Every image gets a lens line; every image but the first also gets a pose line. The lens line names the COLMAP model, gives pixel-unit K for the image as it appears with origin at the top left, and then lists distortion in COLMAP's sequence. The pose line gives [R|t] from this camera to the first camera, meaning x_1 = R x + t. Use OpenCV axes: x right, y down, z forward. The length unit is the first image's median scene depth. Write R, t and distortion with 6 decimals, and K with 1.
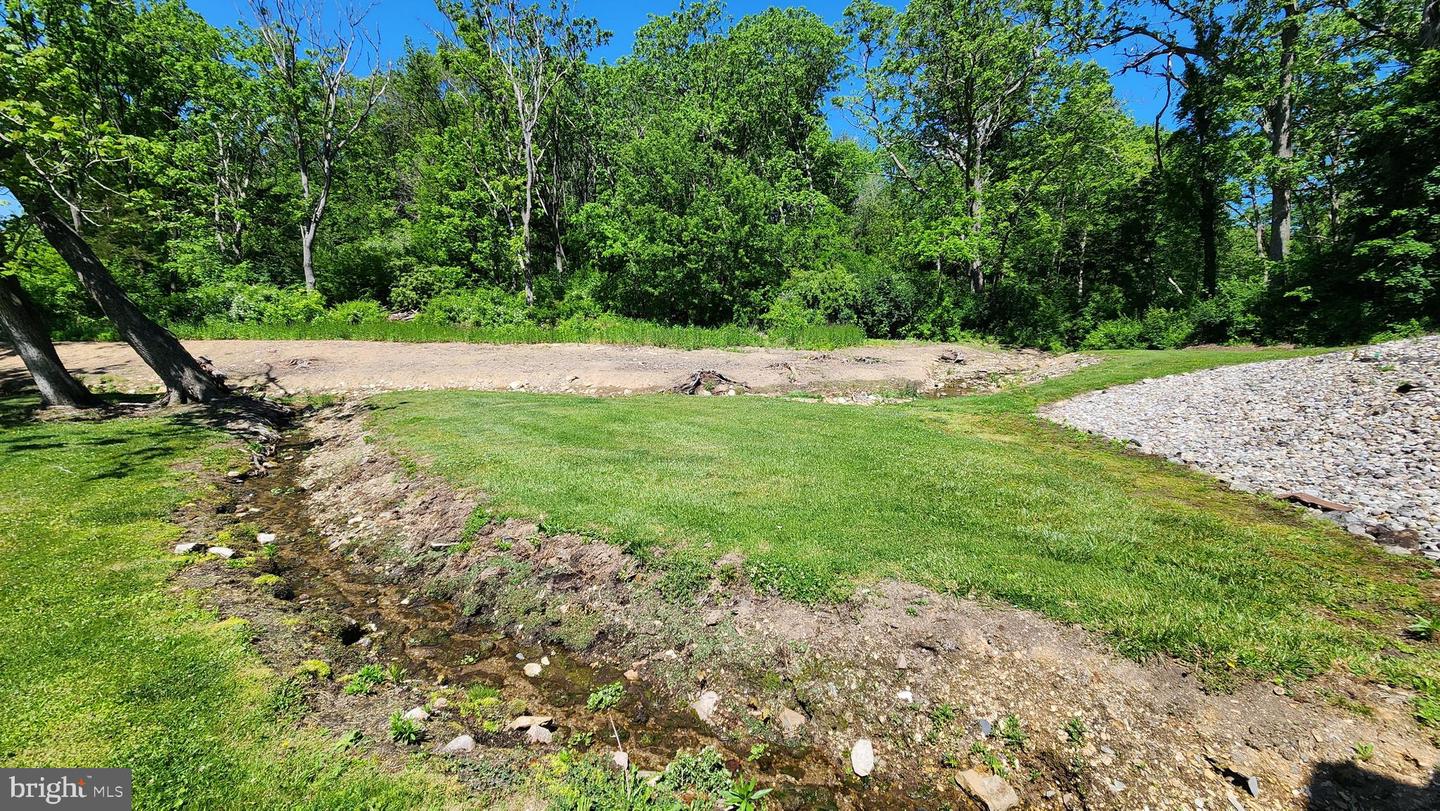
lens RADIAL K [[589.3, 0, 718.9], [0, 589.3, 398.2], [0, 0, 1]] dist [0.004503, -0.000095]
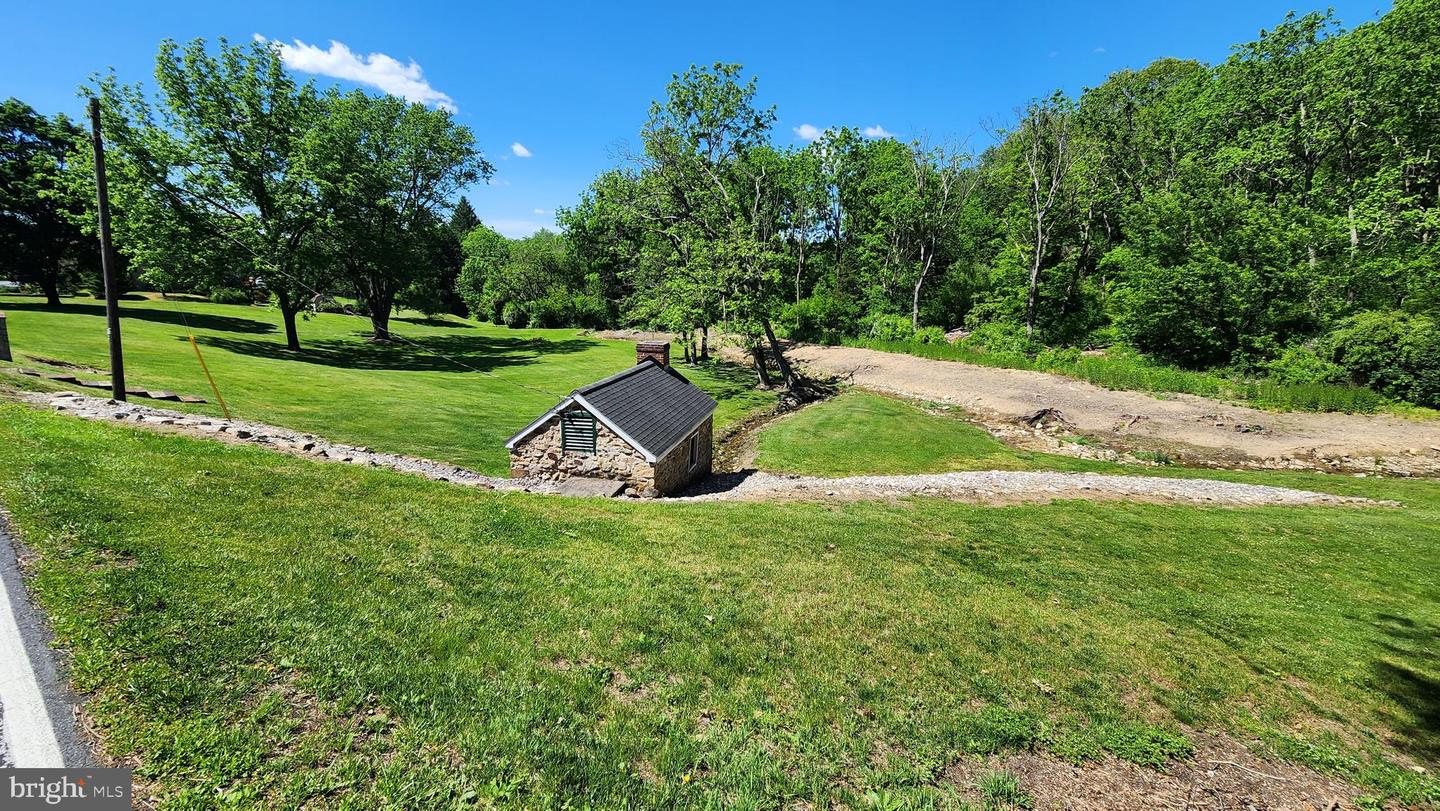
lens RADIAL K [[589.3, 0, 718.9], [0, 589.3, 398.2], [0, 0, 1]] dist [0.004503, -0.000095]
pose [[0.435965, 0.168118, -0.884121, 0.608069], [-0.123664, 0.984269, 0.126182, -0.106200], [0.891427, 0.054323, 0.449897, -0.241902]]
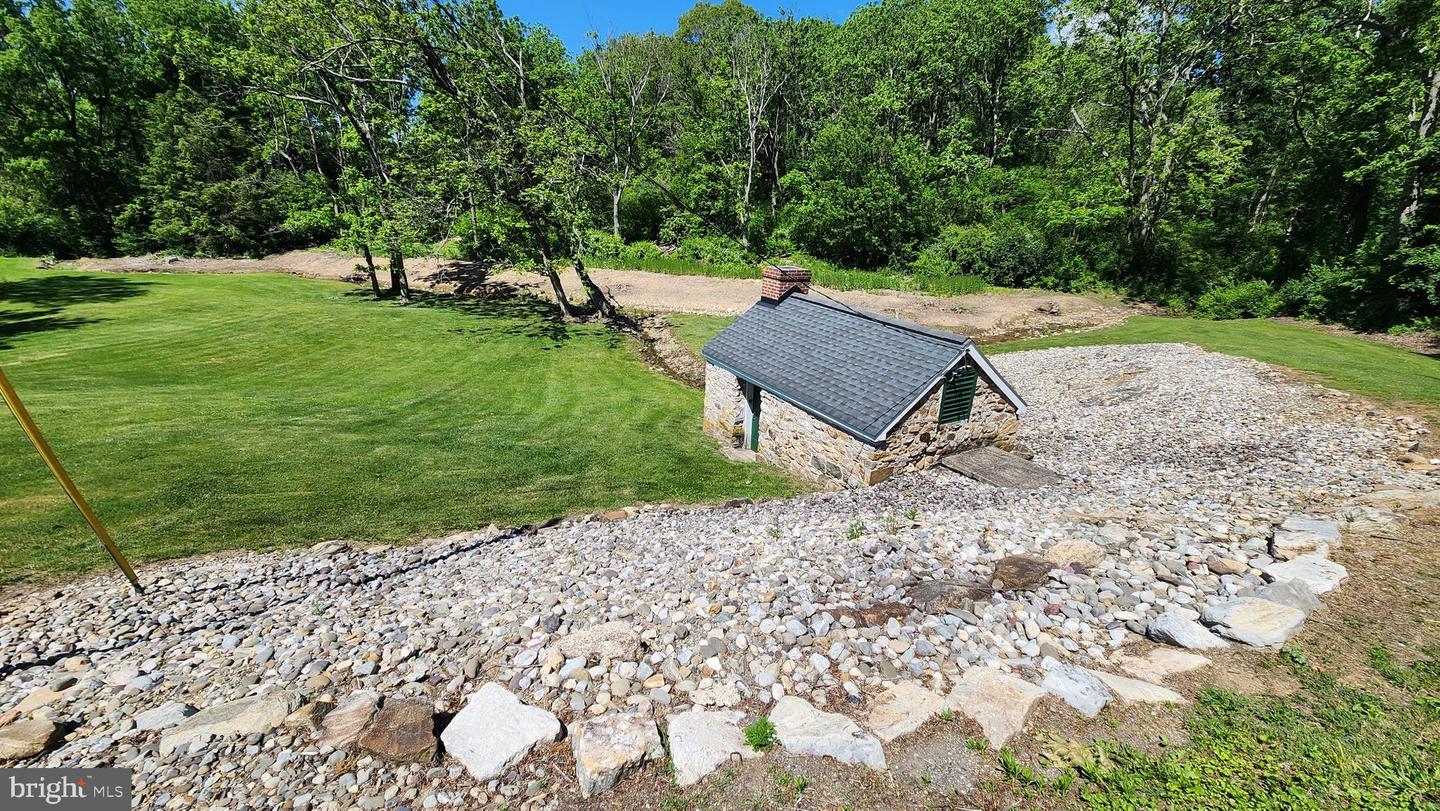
lens RADIAL K [[589.3, 0, 718.9], [0, 589.3, 398.2], [0, 0, 1]] dist [0.004503, -0.000095]
pose [[0.932504, 0.134692, -0.335103, 0.173593], [-0.074855, 0.979786, 0.185516, -0.061703], [0.353317, -0.147910, 0.923737, -0.470792]]
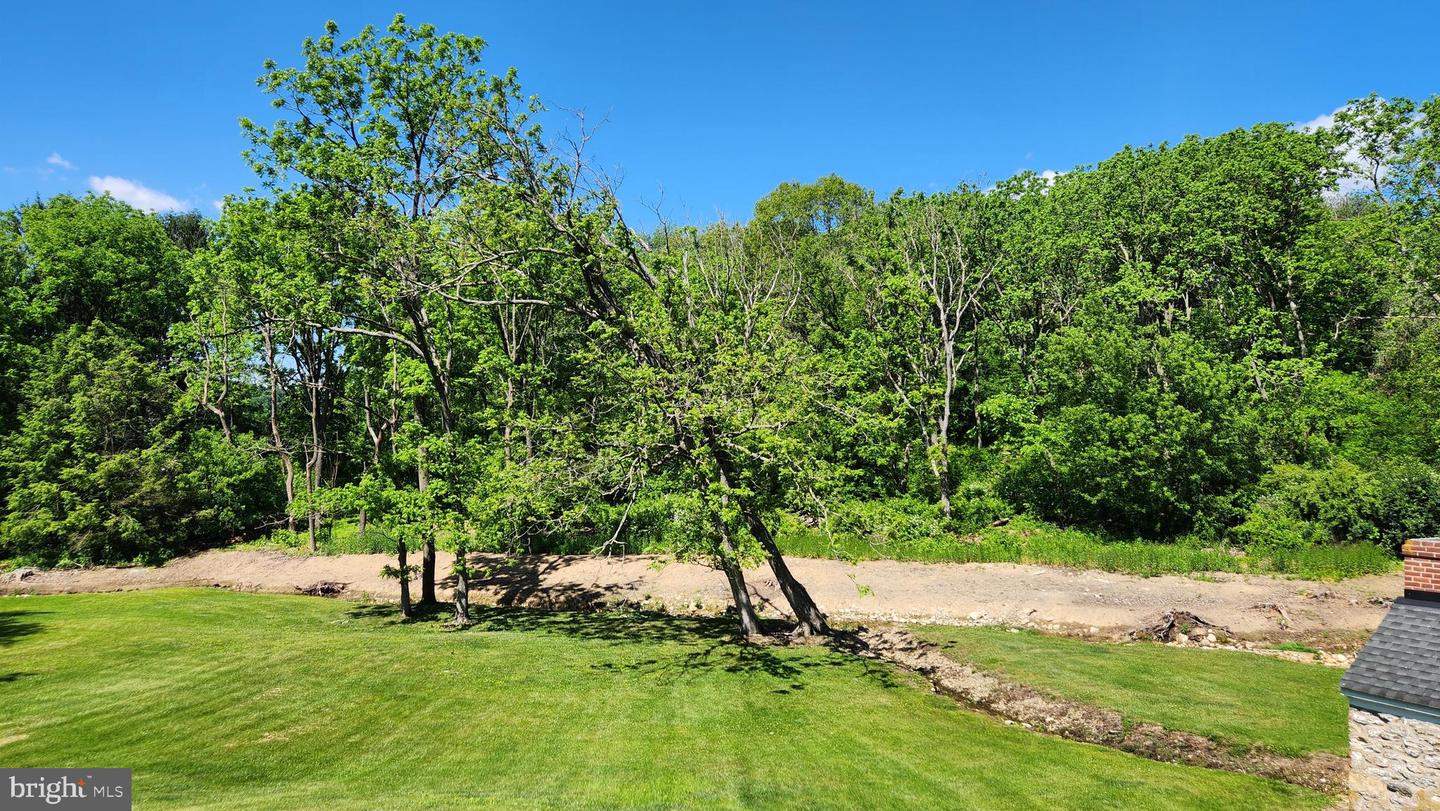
lens RADIAL K [[961.6, 0, 711.7], [0, 961.6, 418.4], [0, 0, 1]] dist [0.094490, -0.086114]
pose [[0.920284, -0.031878, -0.389951, -0.062620], [-0.034498, 0.986182, -0.162034, -0.050159], [0.389728, 0.162570, 0.906467, -0.565939]]
